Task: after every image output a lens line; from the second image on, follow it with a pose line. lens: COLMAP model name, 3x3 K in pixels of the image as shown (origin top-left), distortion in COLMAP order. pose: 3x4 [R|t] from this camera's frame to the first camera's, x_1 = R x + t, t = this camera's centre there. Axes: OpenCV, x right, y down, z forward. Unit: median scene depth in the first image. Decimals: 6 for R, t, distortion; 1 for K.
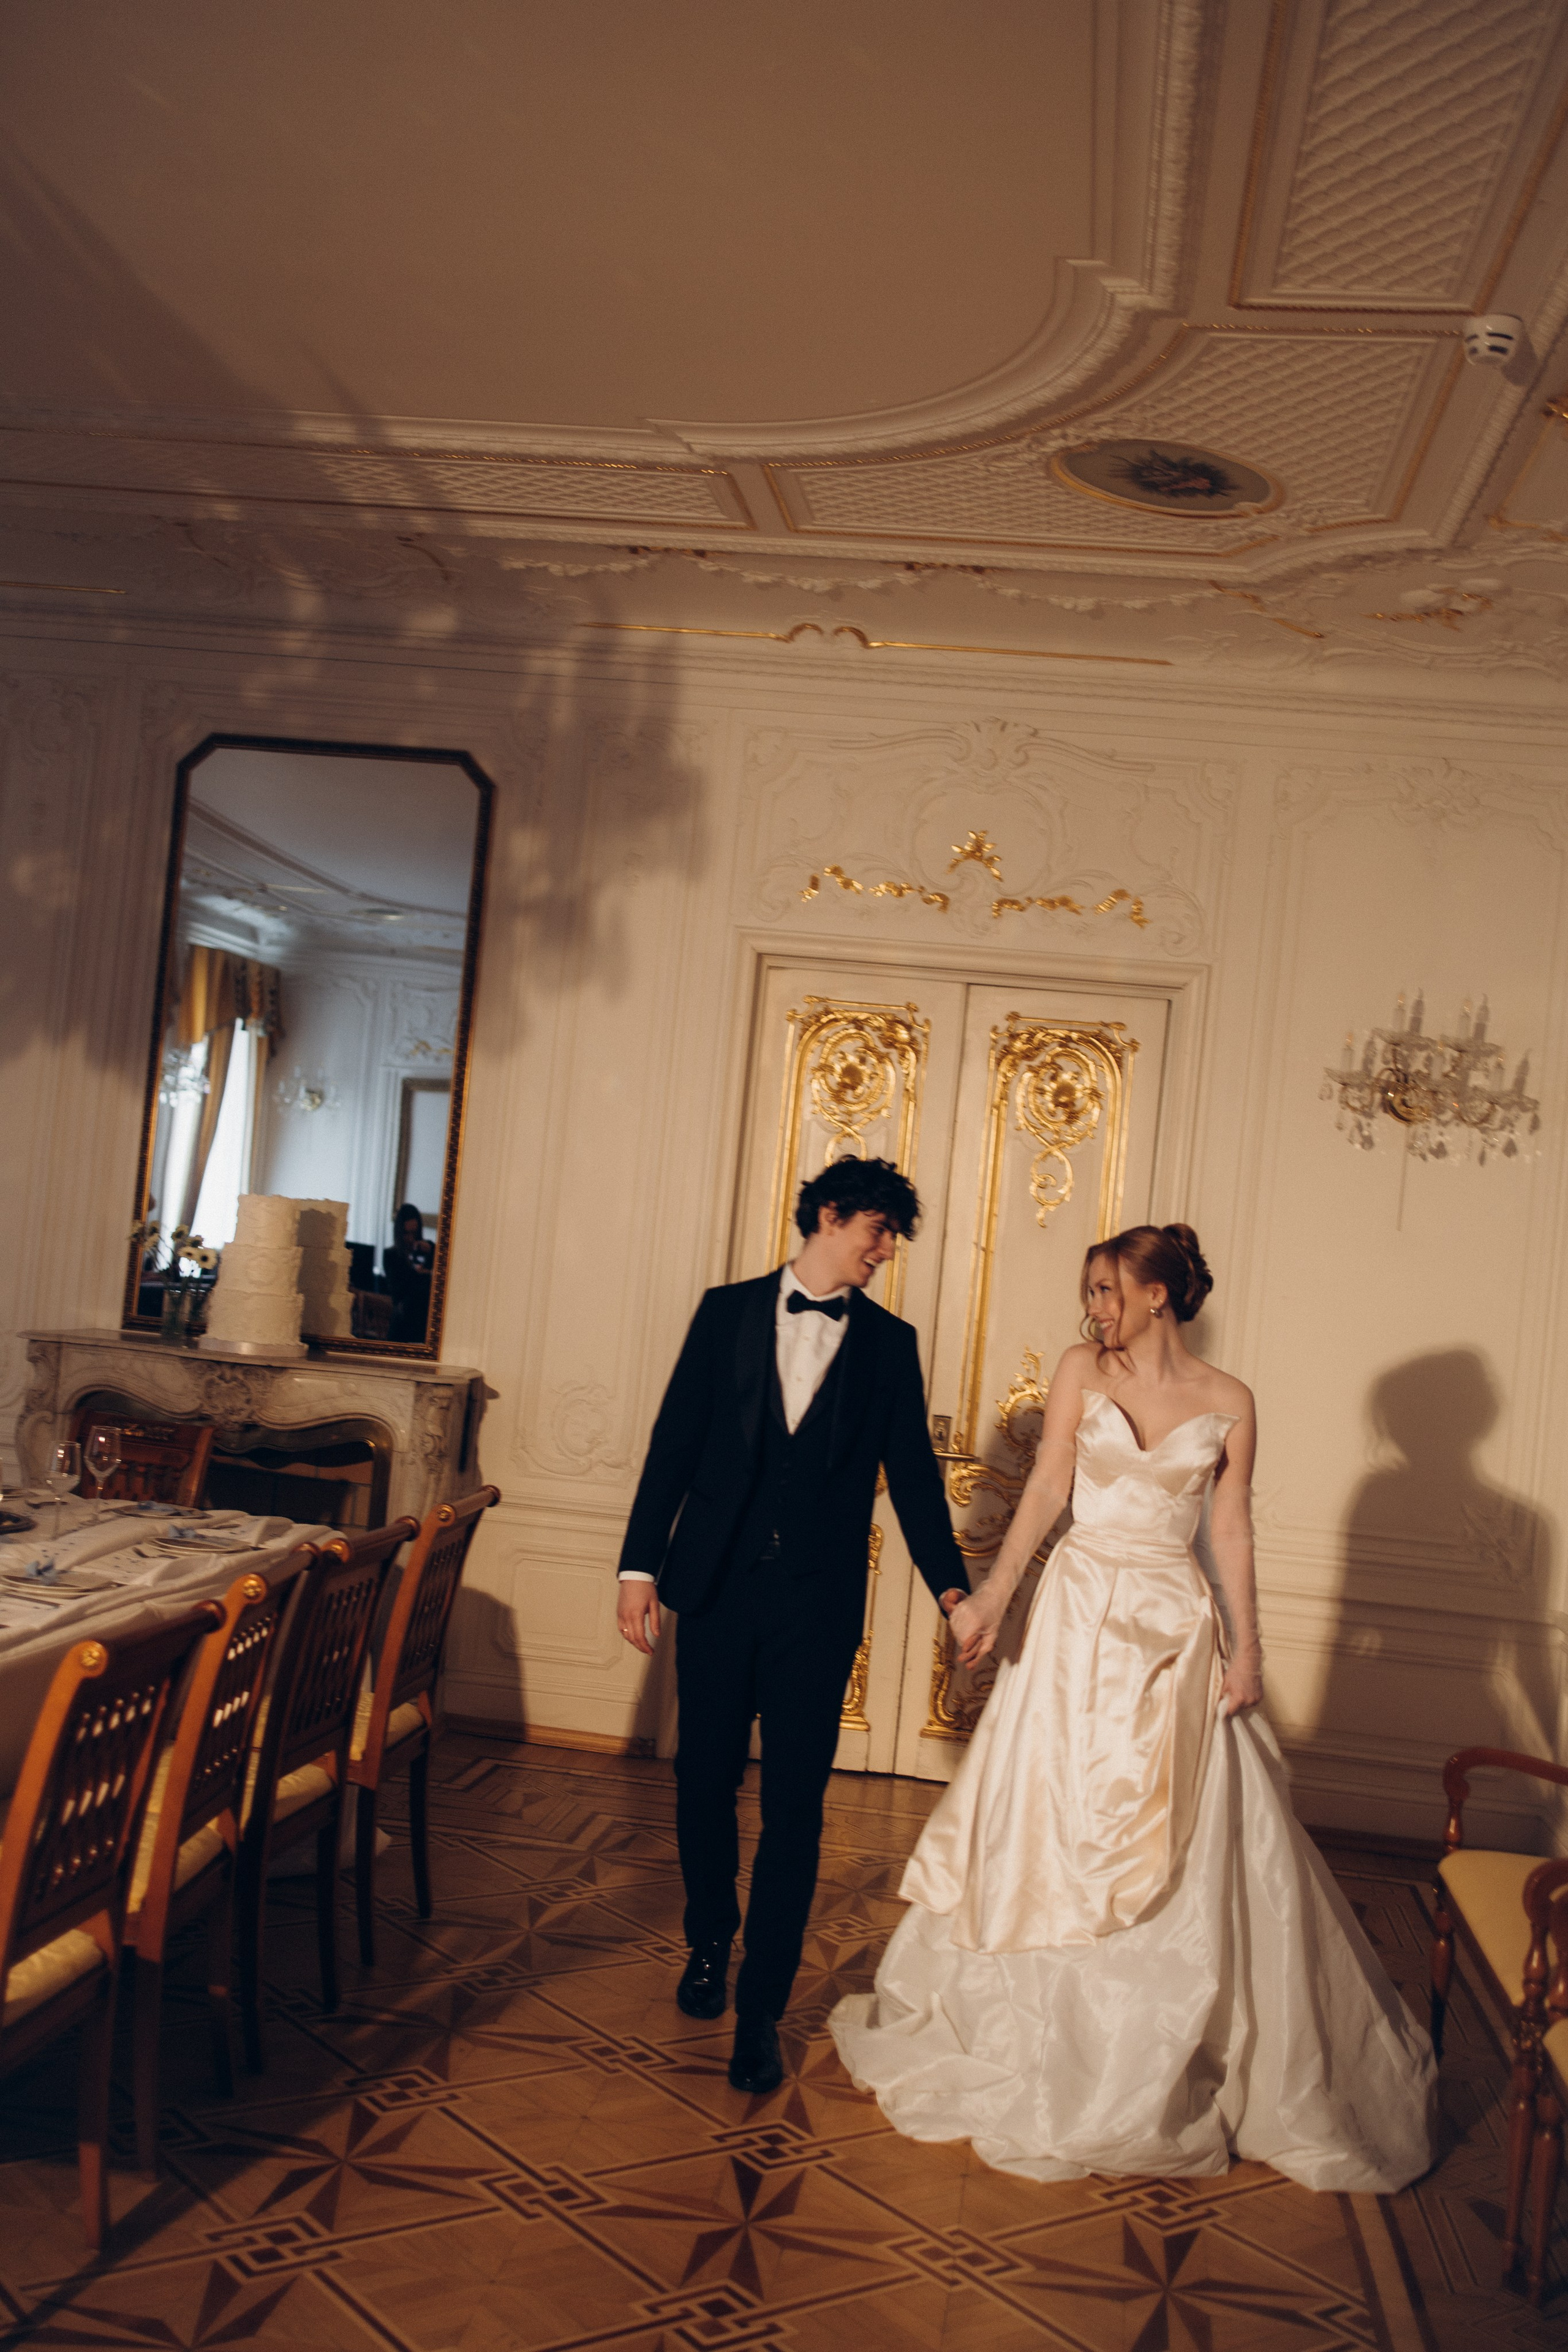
lens RADIAL K [[2332.1, 0, 785.5], [0, 2332.1, 1171.6], [0, 0, 1]] dist [0.008014, 0.000000]
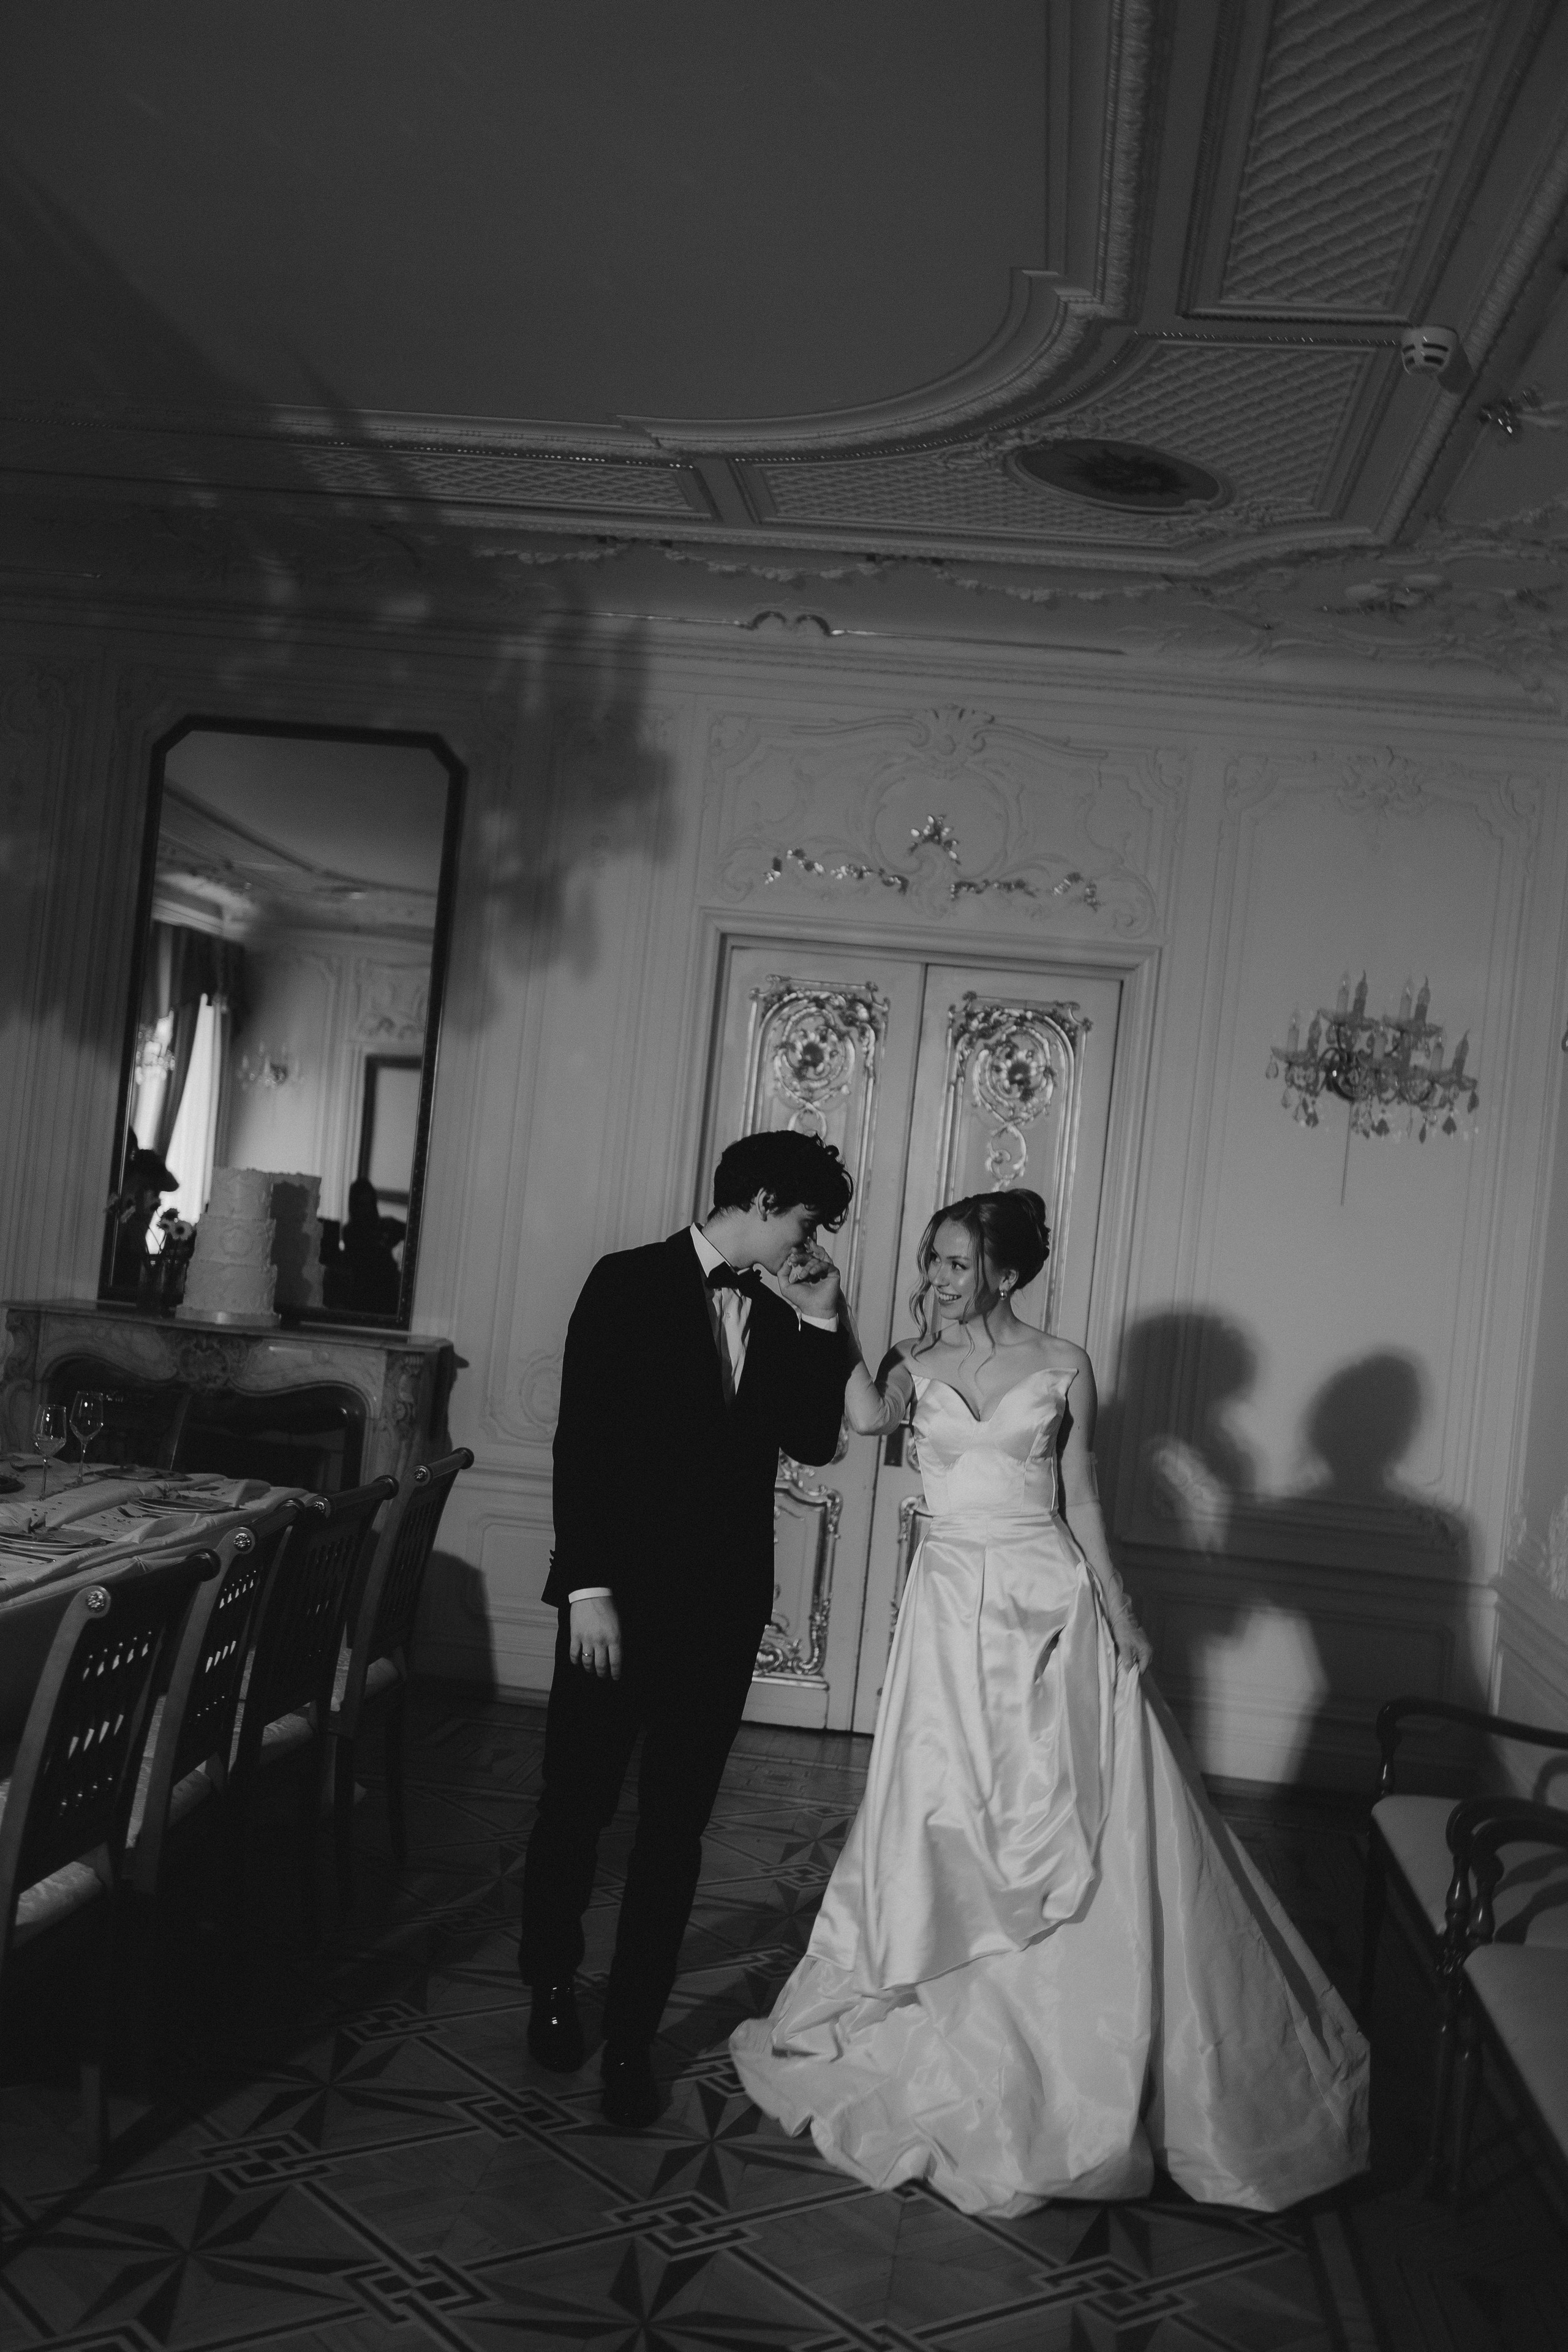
lens RADIAL K [[2332.1, 0, 788.7], [0, 2332.1, 1178.1], [0, 0, 1]] dist [0.008014, 0.000000]
pose [[0.999822, 0.001991, 0.018746, -0.001560], [-0.002224, 0.999920, 0.012422, 0.001152], [-0.018720, -0.012461, 0.999747, -0.028827]]
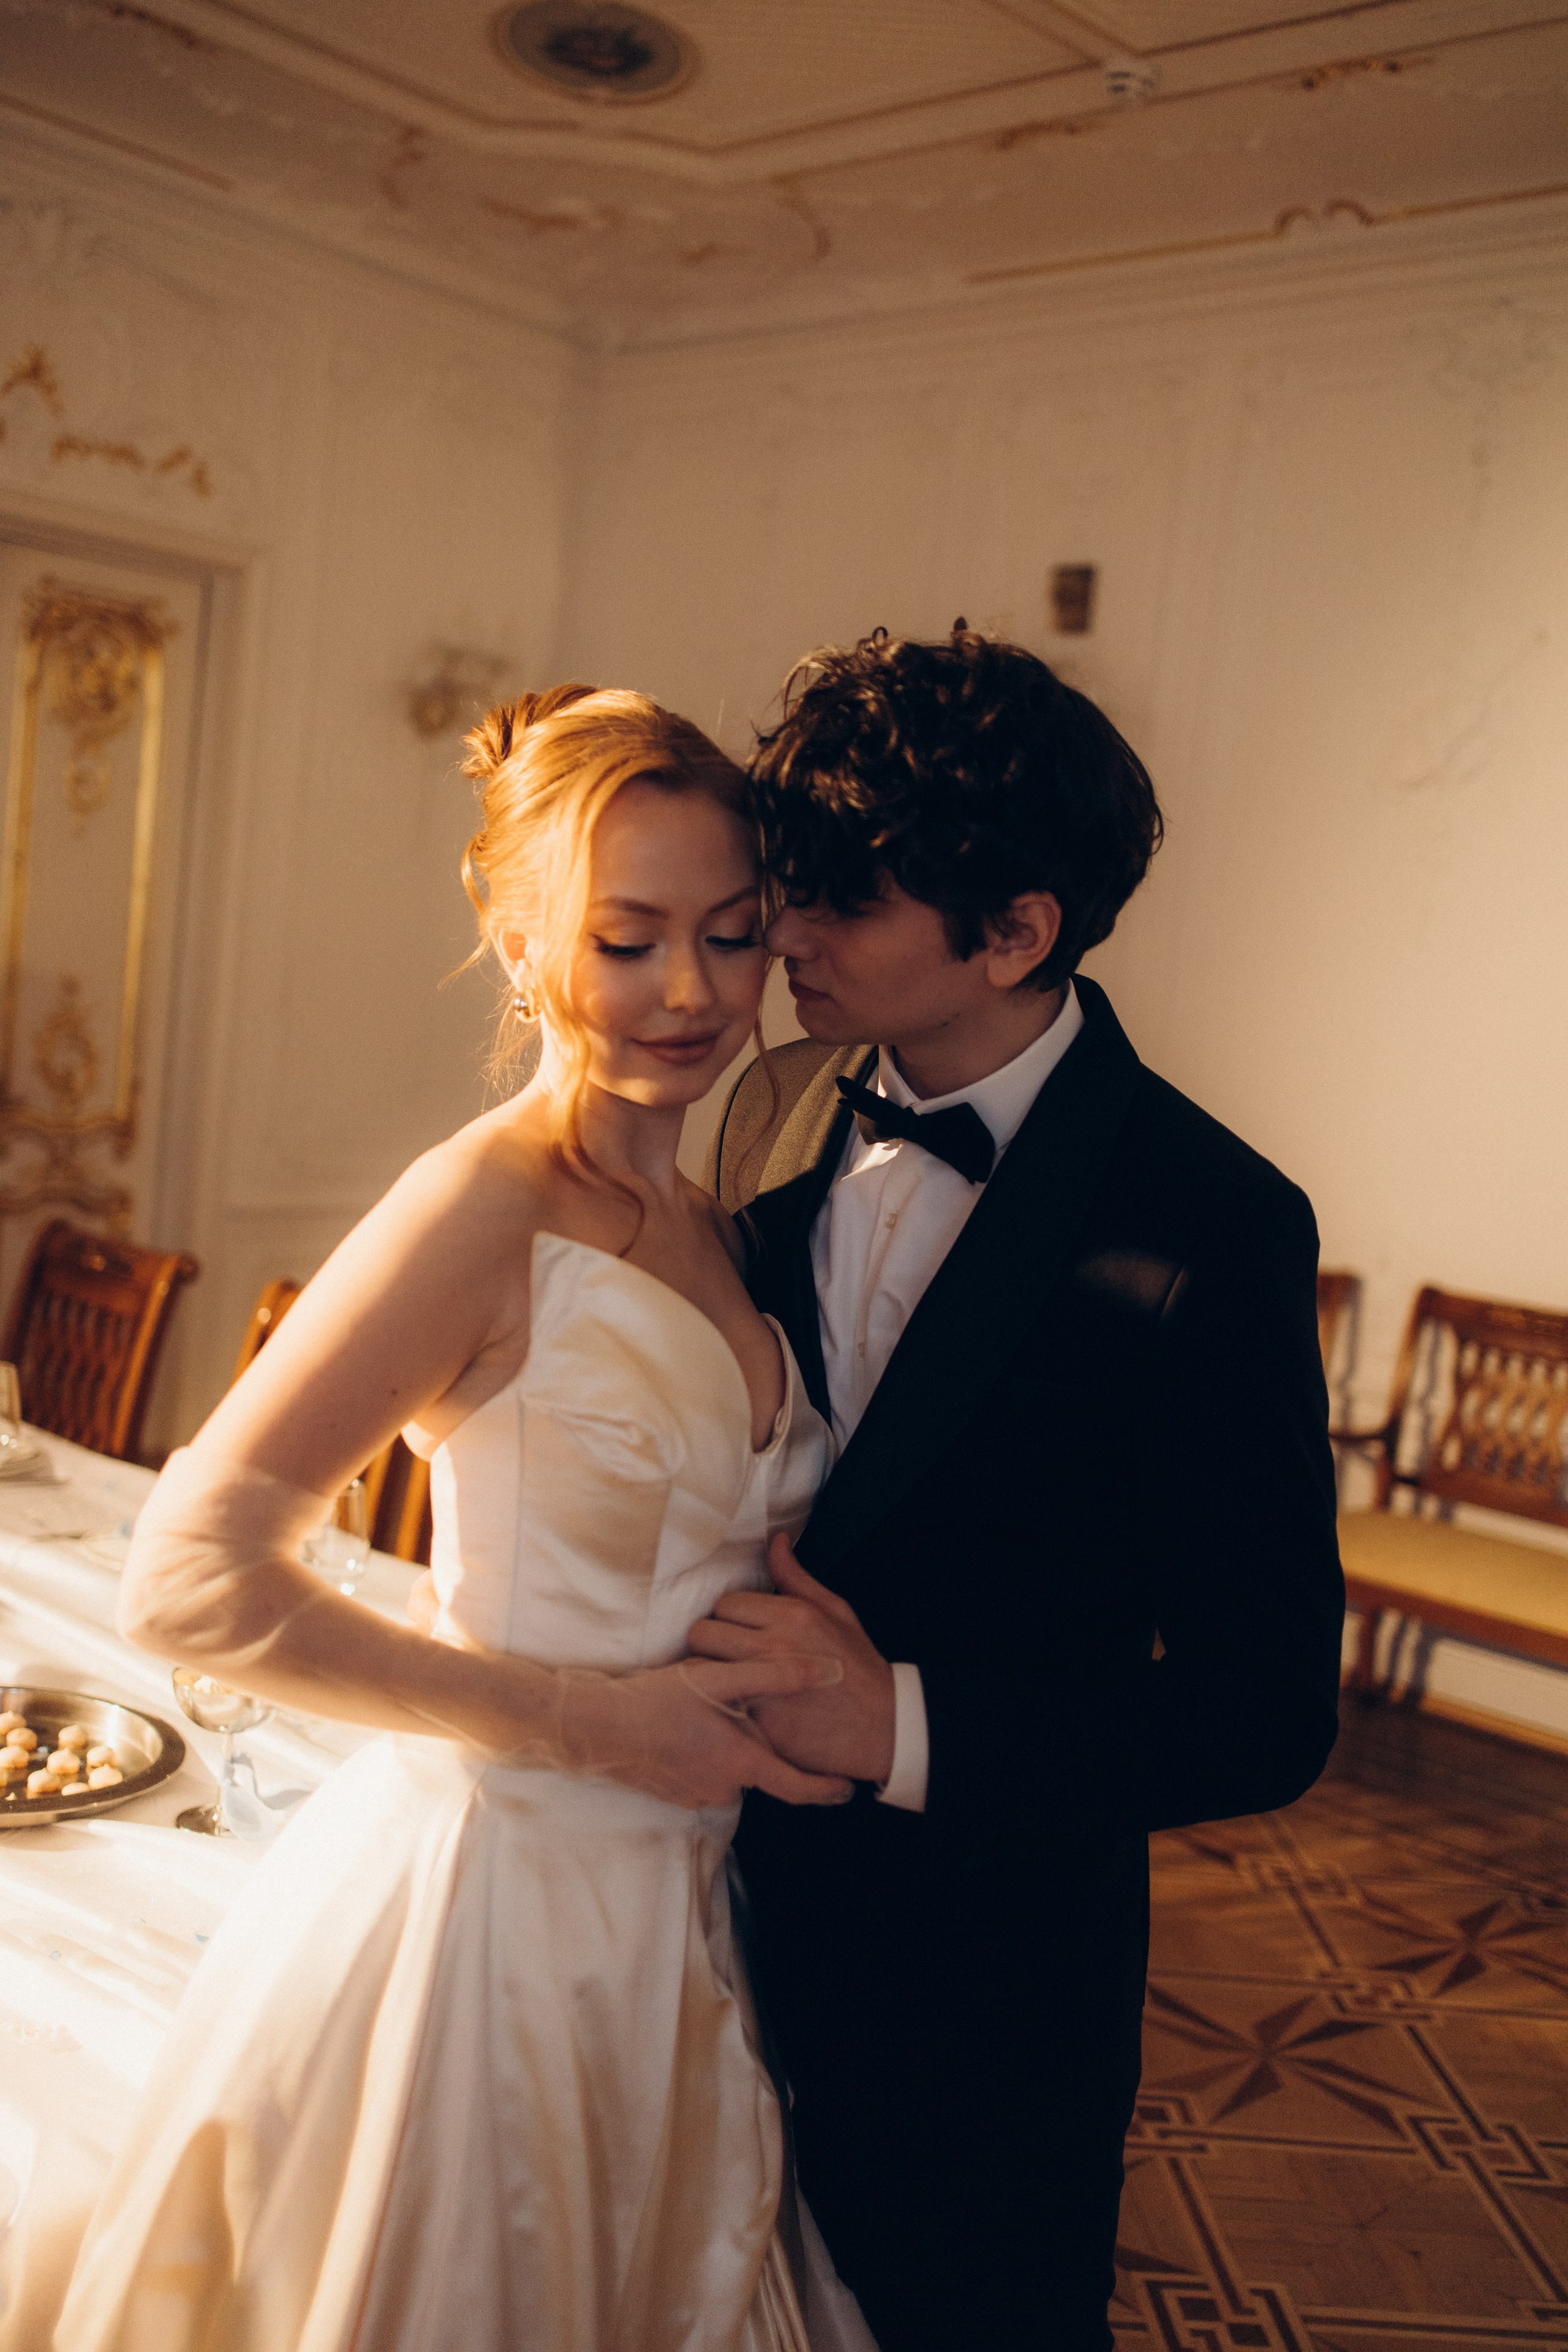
lens RADIAL K [[2332.1, 0, 767.7], [0, 2332.1, 1194.6], [0, 0, 1]] dist [0.008014, 0.000000]
pose [[0.571980, -0.120788, 0.811325, -0.490651], [-0.067387, 0.978836, 0.193234, -0.031721], [-0.817495, -0.165199, 0.551735, 0.297971]]
